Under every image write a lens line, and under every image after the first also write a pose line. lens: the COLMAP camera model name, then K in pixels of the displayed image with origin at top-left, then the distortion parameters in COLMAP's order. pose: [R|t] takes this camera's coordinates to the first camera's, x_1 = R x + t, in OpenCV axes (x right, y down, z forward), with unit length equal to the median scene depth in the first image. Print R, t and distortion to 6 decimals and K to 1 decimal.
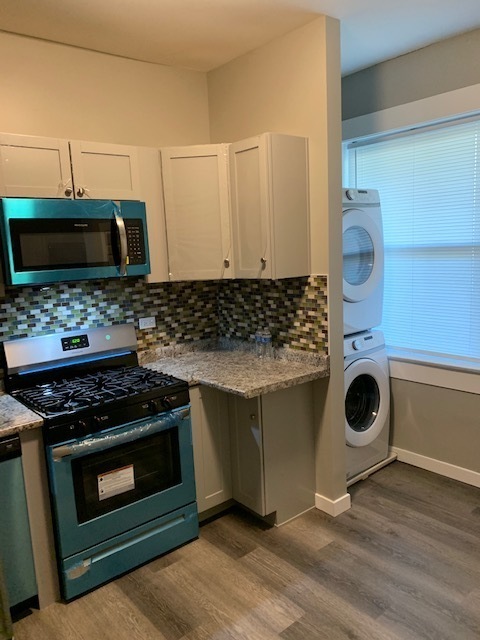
lens RADIAL K [[495.3, 0, 240.8], [0, 495.3, 317.8], [0, 0, 1]] dist [0.026370, -0.006502]
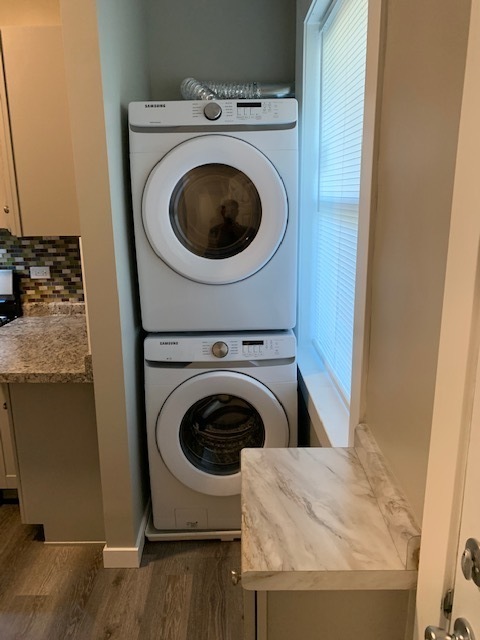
lens RADIAL K [[495.3, 0, 240.8], [0, 495.3, 317.8], [0, 0, 1]] dist [0.026370, -0.006502]
pose [[0.758405, 0.189976, -0.623483, 0.668906], [-0.109596, 0.980129, 0.165334, -0.098922], [0.642503, -0.057059, 0.764156, 0.533797]]
